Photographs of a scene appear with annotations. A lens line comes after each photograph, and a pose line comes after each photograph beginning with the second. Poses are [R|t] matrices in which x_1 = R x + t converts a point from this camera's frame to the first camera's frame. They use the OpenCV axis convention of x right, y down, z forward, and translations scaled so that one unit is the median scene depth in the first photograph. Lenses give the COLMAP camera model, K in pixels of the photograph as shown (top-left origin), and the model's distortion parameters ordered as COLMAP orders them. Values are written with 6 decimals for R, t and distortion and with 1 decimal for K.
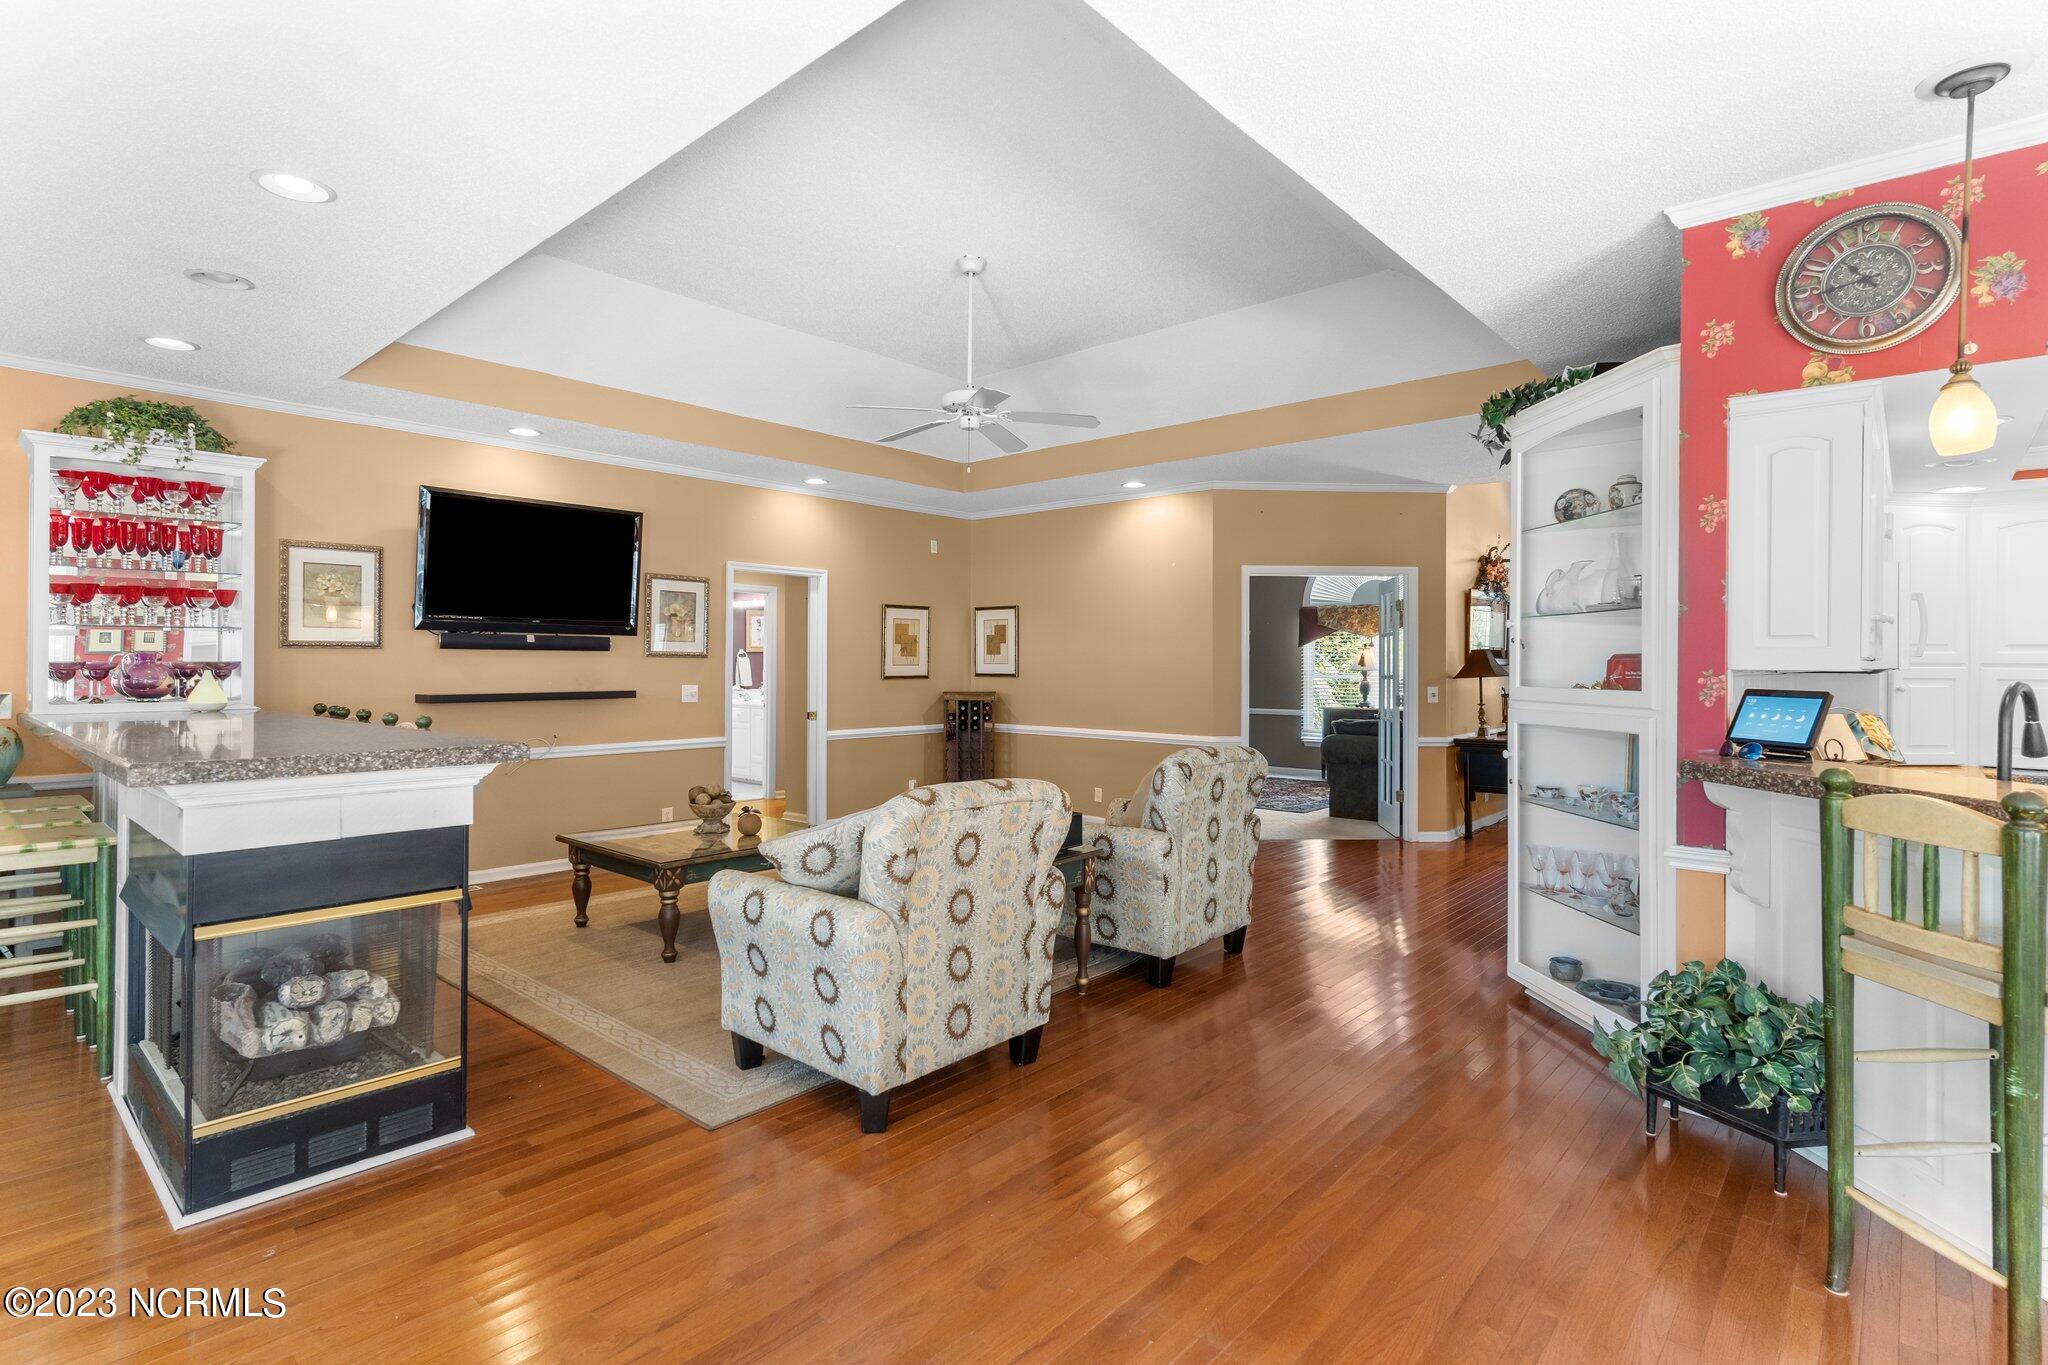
lens RADIAL K [[1006.4, 0, 1021.9], [0, 1006.4, 644.4], [0, 0, 1]] dist [0.002391, 0.000111]
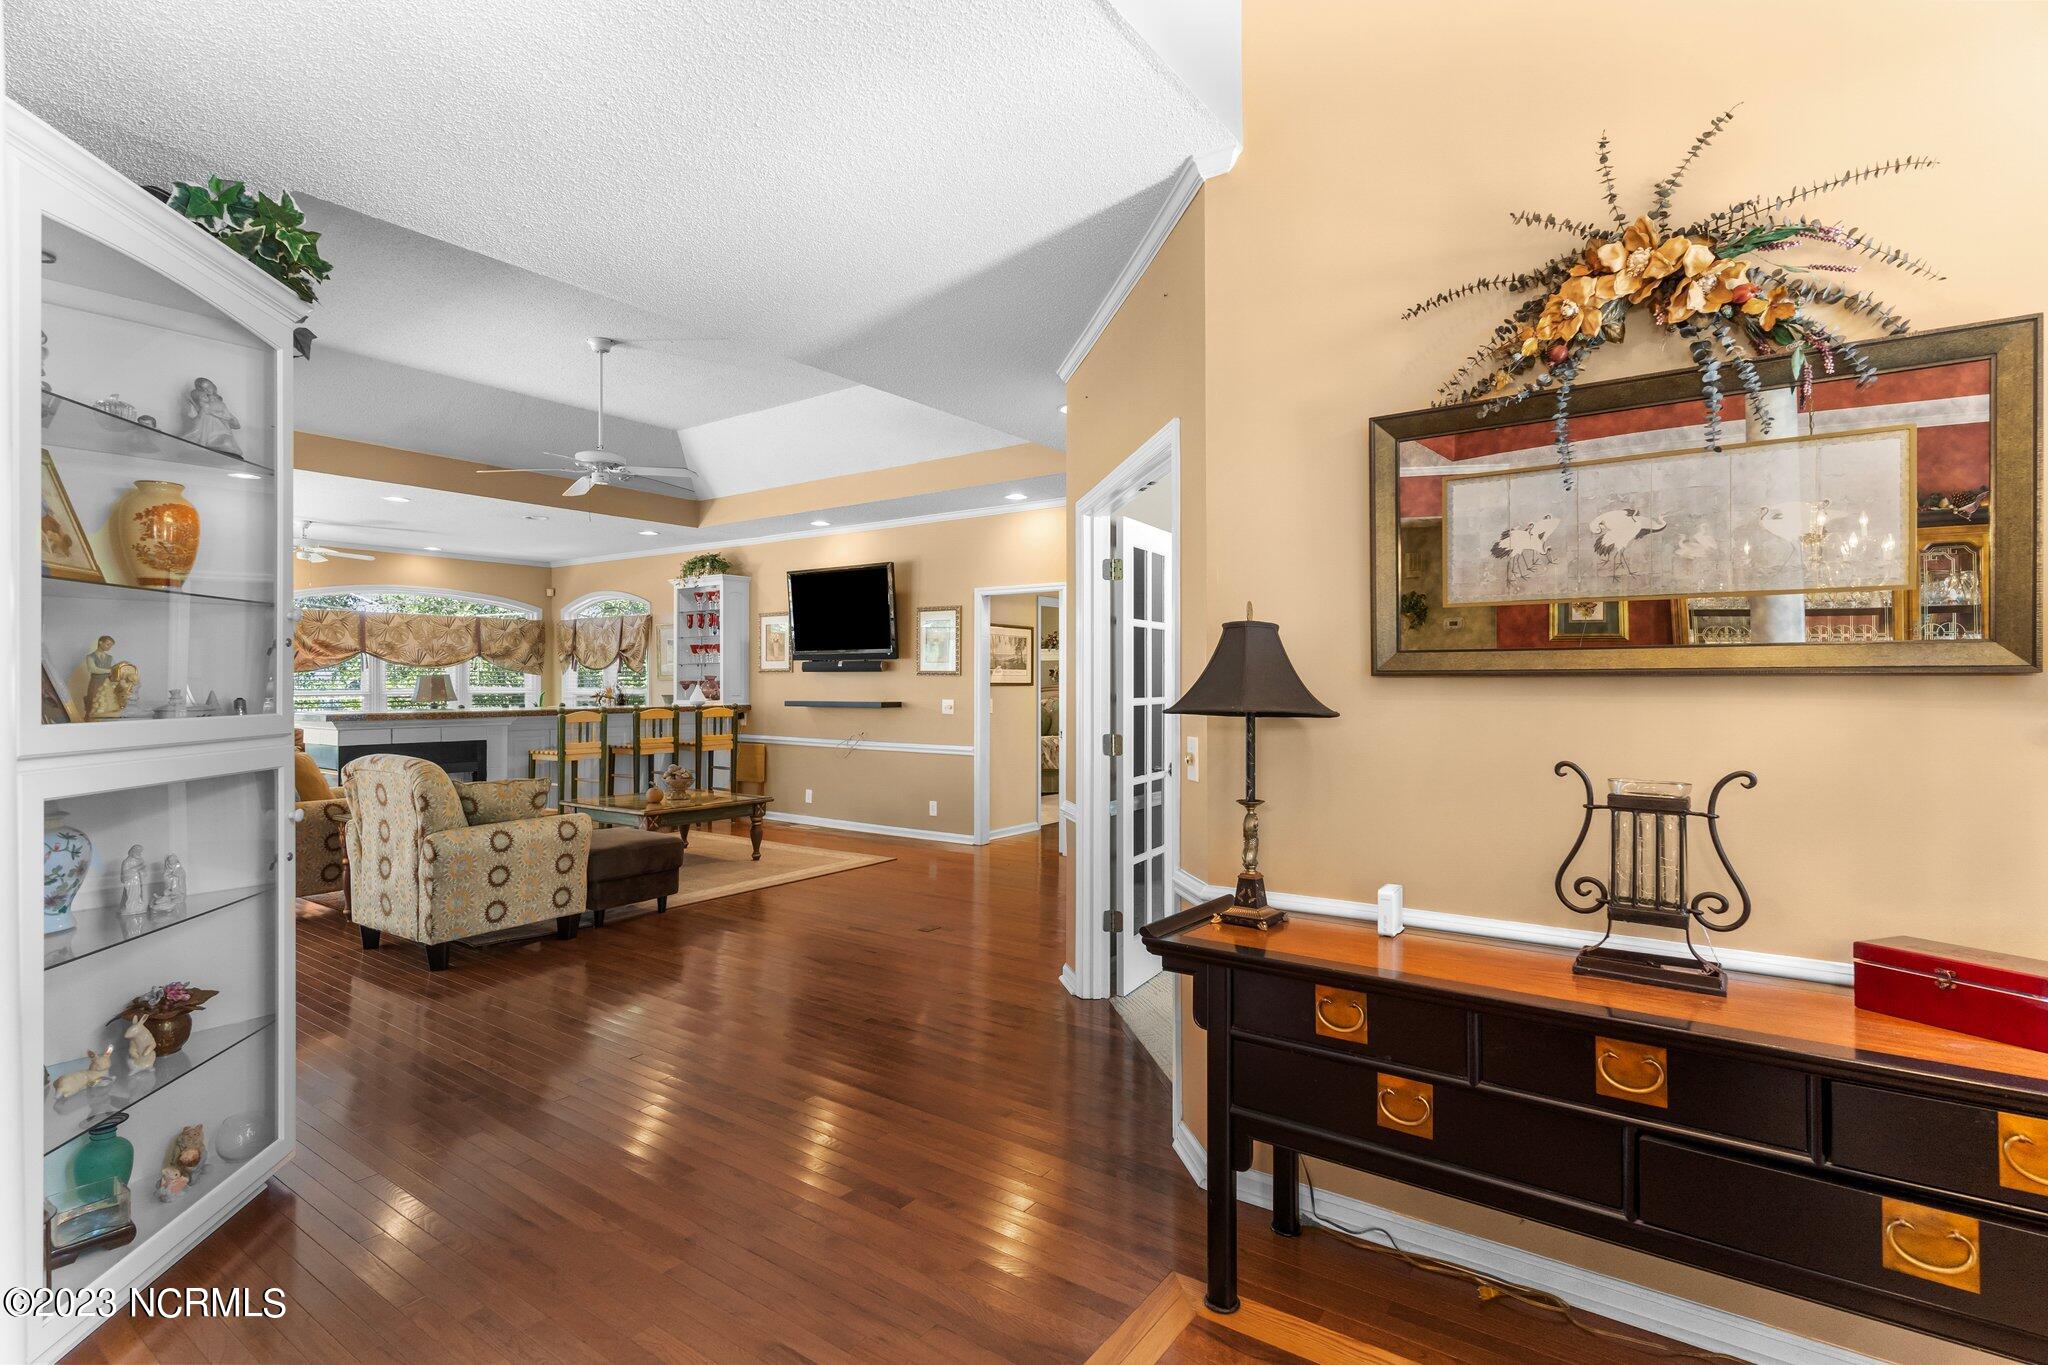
lens RADIAL K [[985.0, 0, 1023.0], [0, 985.0, 669.4], [0, 0, 1]] dist [0.002252, -0.000667]
pose [[0.102766, -0.012904, -0.994622, 1.008355], [0.022397, 0.999692, -0.010656, 0.024909], [0.994453, -0.021182, 0.103023, 1.207545]]
